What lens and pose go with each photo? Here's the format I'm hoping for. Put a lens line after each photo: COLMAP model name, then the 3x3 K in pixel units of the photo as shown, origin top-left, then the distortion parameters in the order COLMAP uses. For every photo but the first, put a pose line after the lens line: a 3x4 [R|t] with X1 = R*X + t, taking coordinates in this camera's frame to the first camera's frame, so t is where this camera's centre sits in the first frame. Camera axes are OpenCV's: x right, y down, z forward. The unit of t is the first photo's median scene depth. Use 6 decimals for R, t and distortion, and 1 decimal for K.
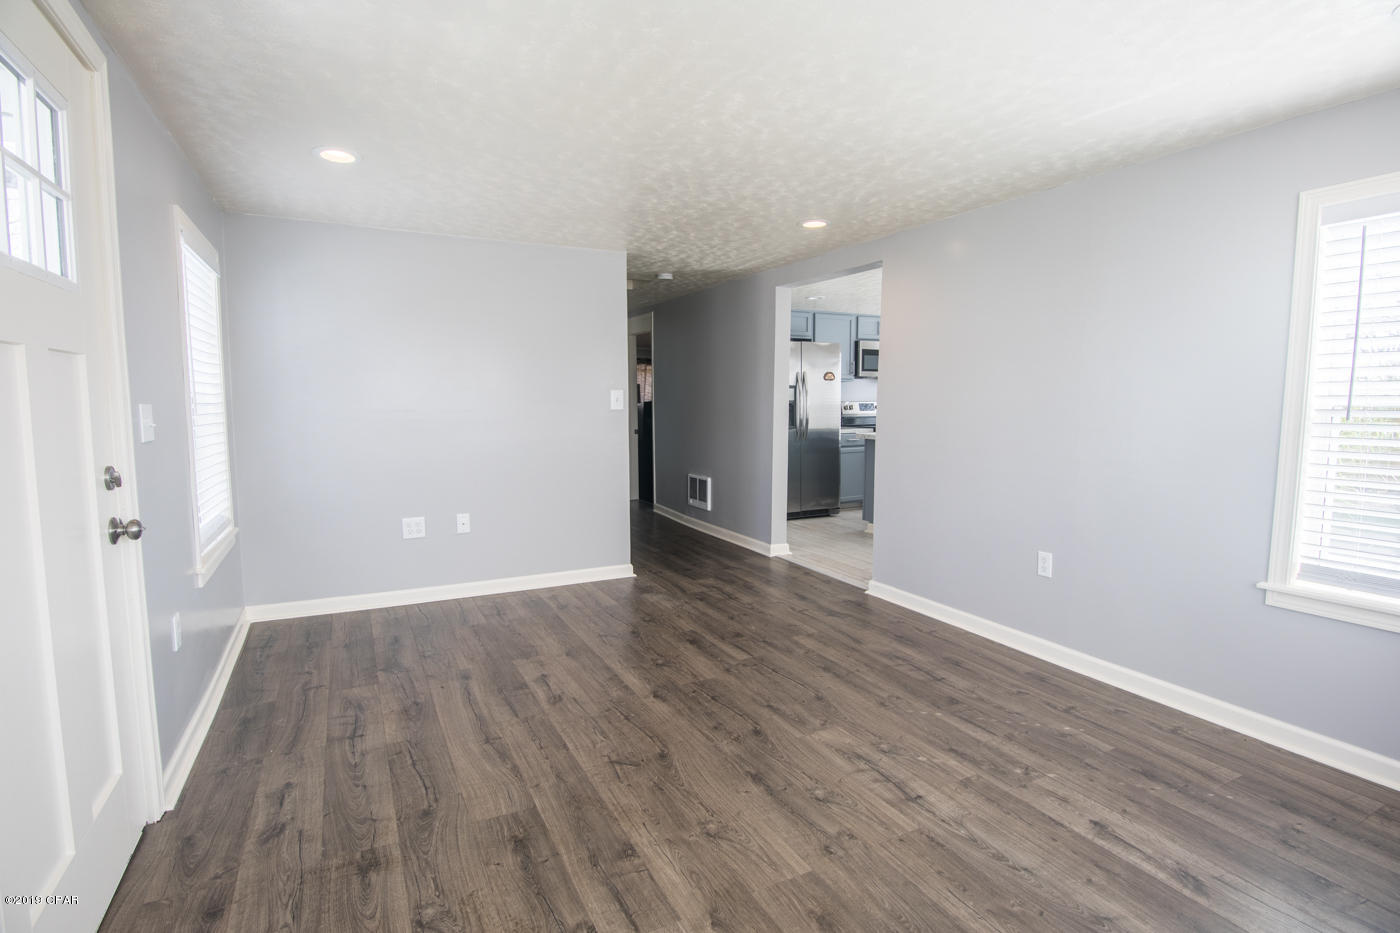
lens RADIAL K [[682.3, 0, 696.3], [0, 682.3, 467.3], [0, 0, 1]] dist [-0.022759, -0.000641]
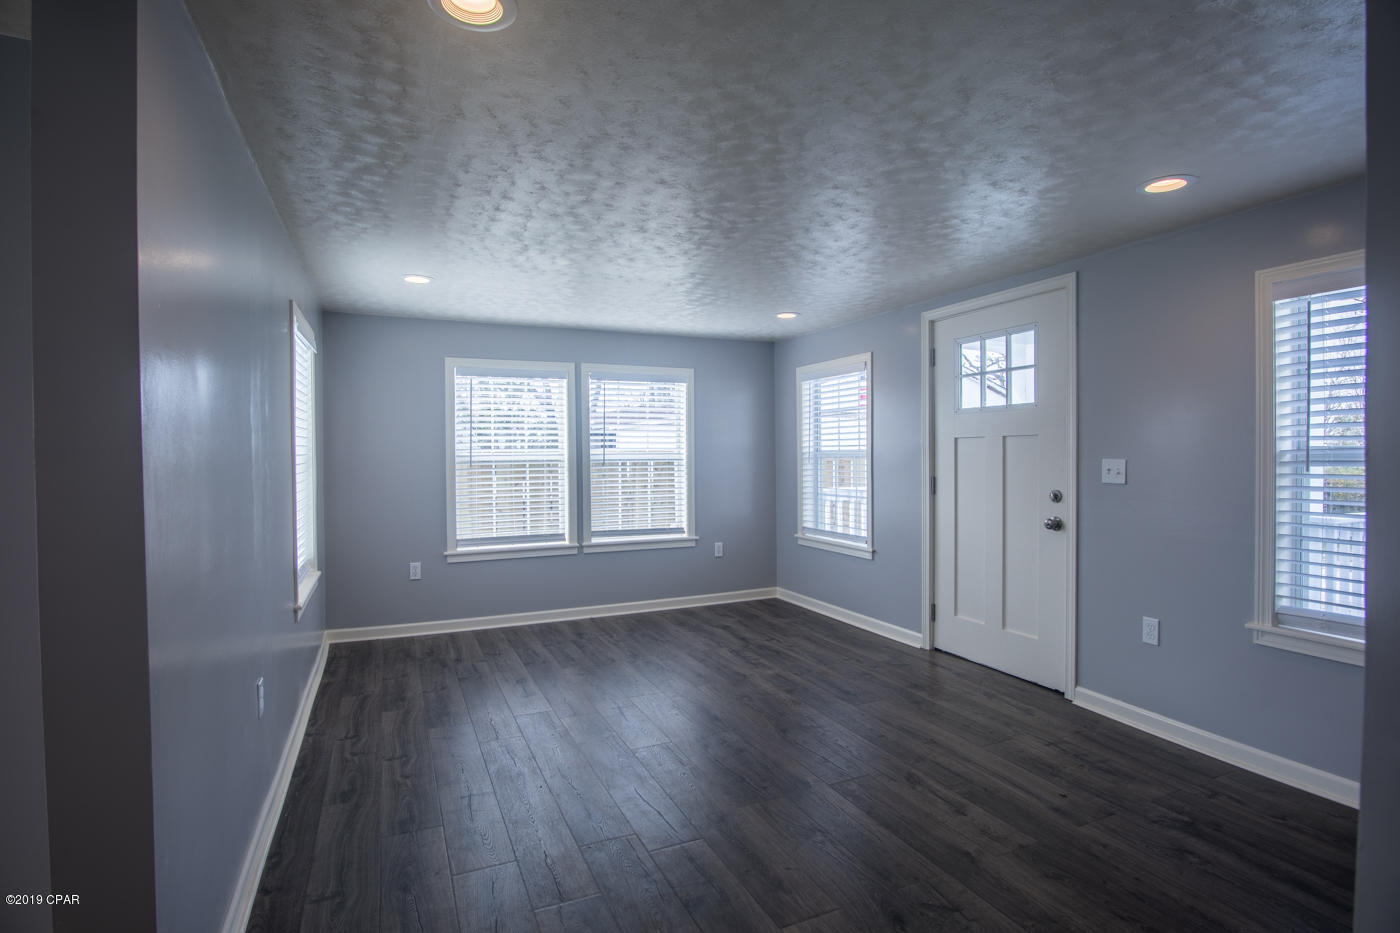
lens RADIAL K [[682.3, 0, 696.3], [0, 682.3, 467.3], [0, 0, 1]] dist [-0.022759, -0.000641]
pose [[-0.998504, 0.000757, 0.054676, 0.045136], [0.006993, 0.993462, 0.113950, -0.225481], [-0.054232, 0.114162, -0.991981, 2.239381]]
